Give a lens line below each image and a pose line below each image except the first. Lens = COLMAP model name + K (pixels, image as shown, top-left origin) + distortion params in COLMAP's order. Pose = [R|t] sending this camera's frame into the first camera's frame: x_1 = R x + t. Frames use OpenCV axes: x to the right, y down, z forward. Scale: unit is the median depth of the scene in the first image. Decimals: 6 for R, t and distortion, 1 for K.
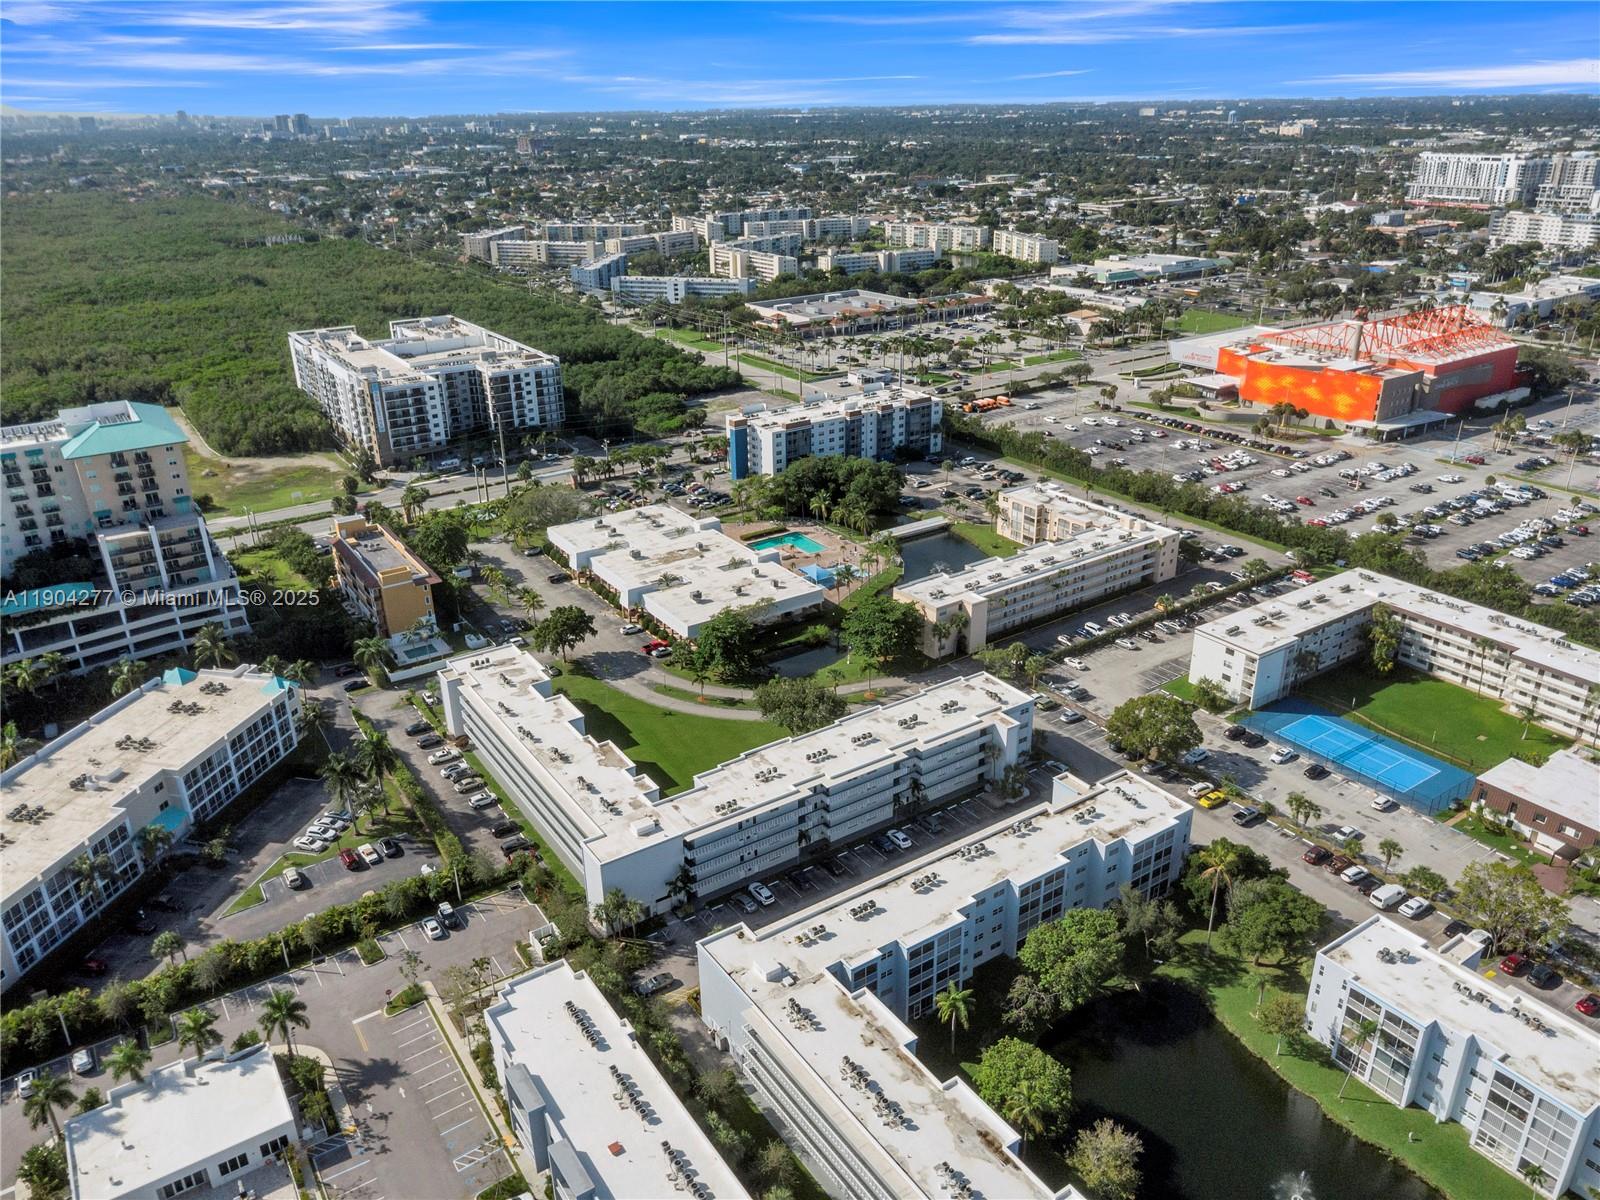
lens RADIAL K [[1145.4, 0, 800.0], [0, 1145.4, 600.0], [0, 0, 1]] dist [0.007739, -0.000786]
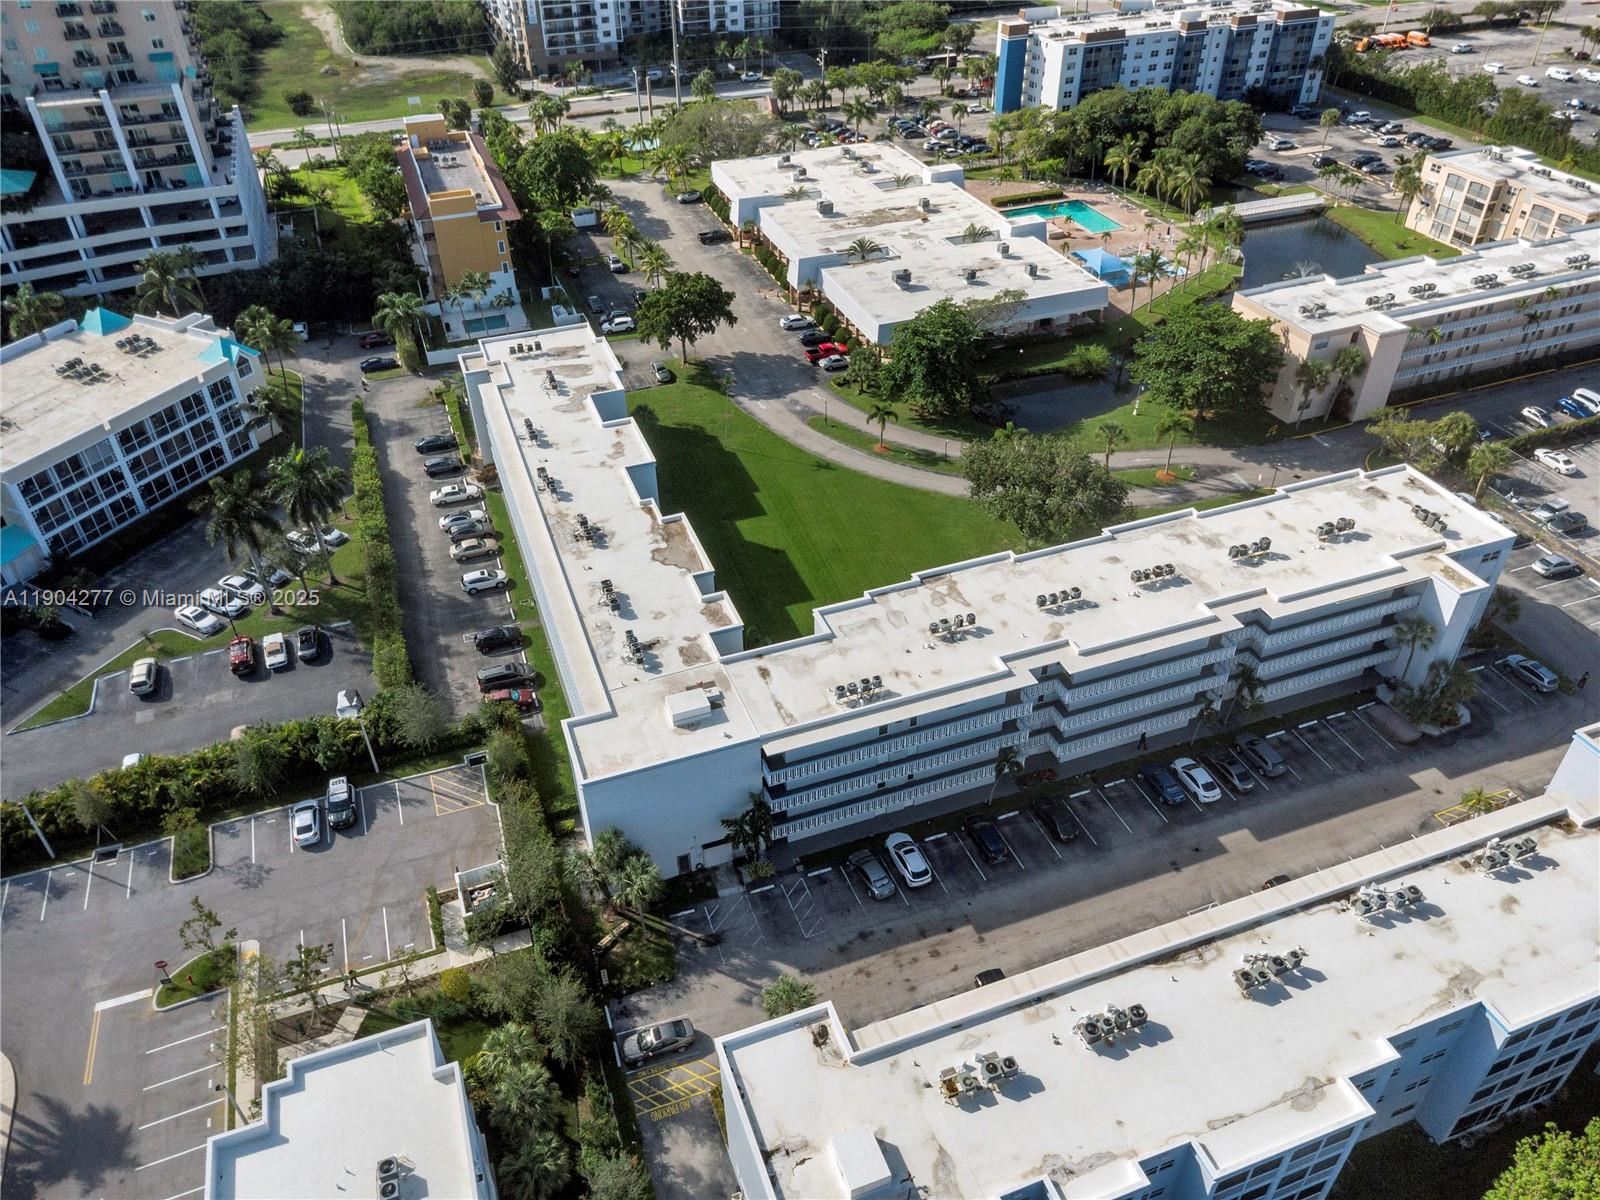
lens RADIAL K [[1145.4, 0, 800.0], [0, 1145.4, 600.0], [0, 0, 1]] dist [0.007739, -0.000786]
pose [[0.971163, 0.144949, -0.189293, -0.000374], [-0.094226, 0.962674, 0.253732, 0.013462], [0.219005, -0.228579, 0.948572, 0.381805]]
